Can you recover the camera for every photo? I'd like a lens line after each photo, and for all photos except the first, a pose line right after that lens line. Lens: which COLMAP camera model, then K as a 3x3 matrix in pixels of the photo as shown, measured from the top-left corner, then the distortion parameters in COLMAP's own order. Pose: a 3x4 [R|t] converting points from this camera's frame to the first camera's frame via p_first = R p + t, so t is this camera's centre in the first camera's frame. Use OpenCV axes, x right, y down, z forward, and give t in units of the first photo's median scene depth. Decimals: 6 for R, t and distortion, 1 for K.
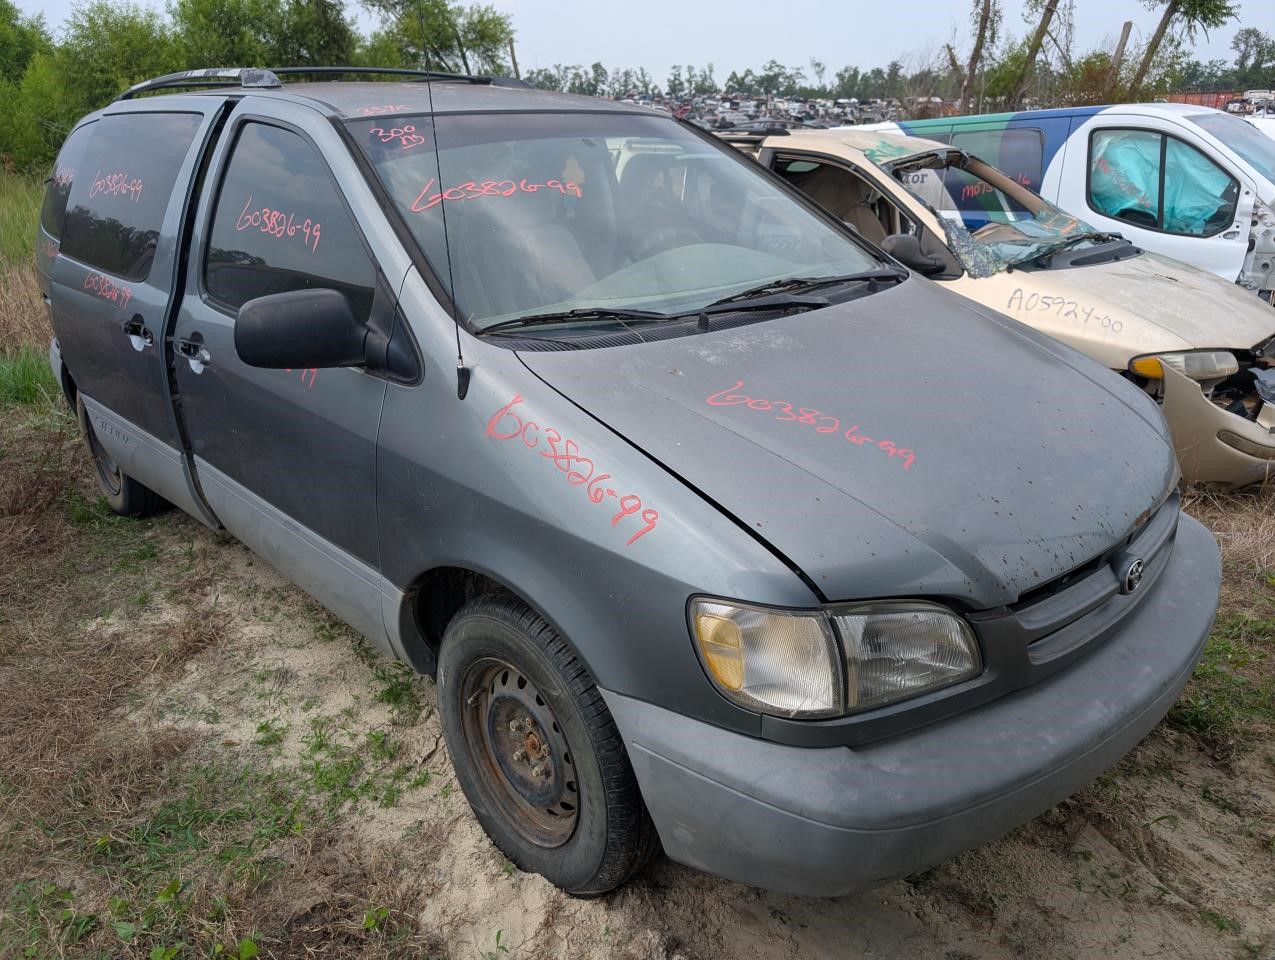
lens RADIAL K [[927.7, 0, 637.5], [0, 927.7, 480.0], [0, 0, 1]] dist [0.004061, 0.002690]
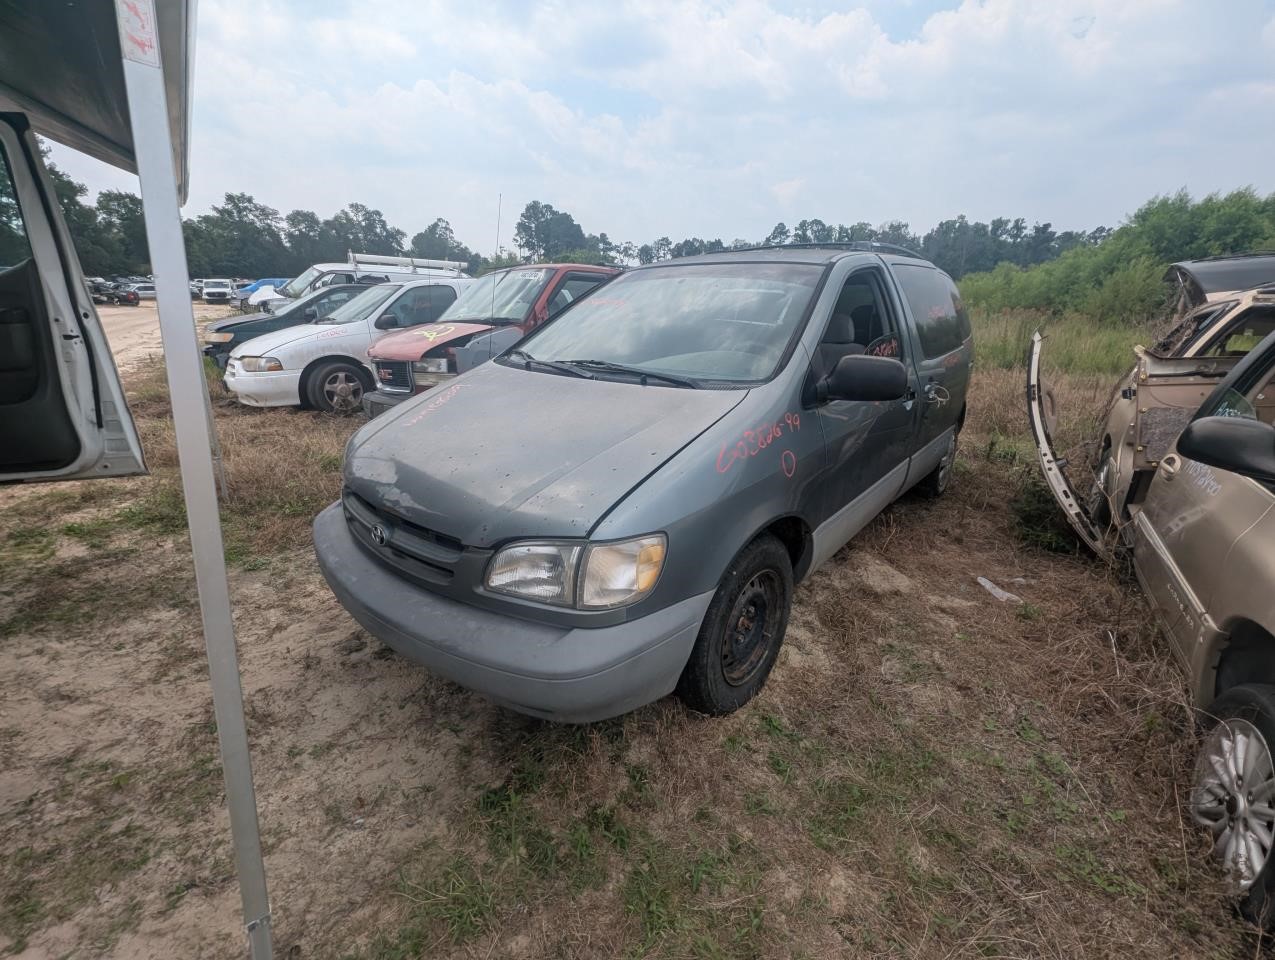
lens RADIAL K [[531.3, 0, 637.5], [0, 531.3, 480.0], [0, 0, 1]] dist [0.001562, 0.000197]
pose [[0.102448, 0.328478, -0.938939, 1.255469], [-0.366101, 0.890104, 0.271449, -0.348921], [0.924919, 0.315937, 0.211445, 1.050361]]
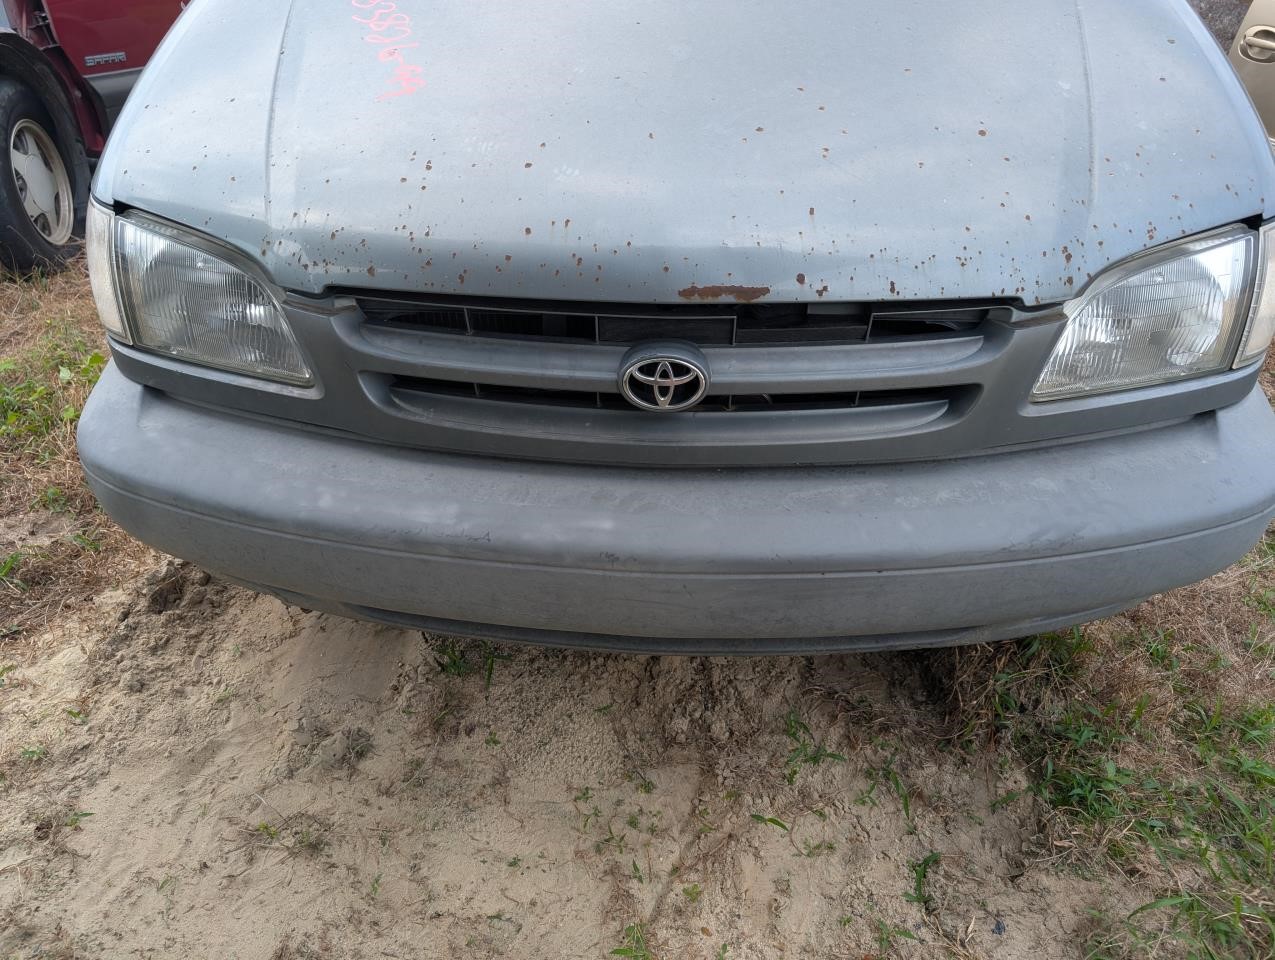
lens RADIAL K [[927.7, 0, 637.5], [0, 927.7, 480.0], [0, 0, 1]] dist [0.004061, 0.002690]
pose [[0.683082, 0.404153, -0.608325, 0.797957], [-0.267539, 0.913503, 0.306487, -0.012293], [0.679575, -0.046605, 0.732124, 0.498461]]
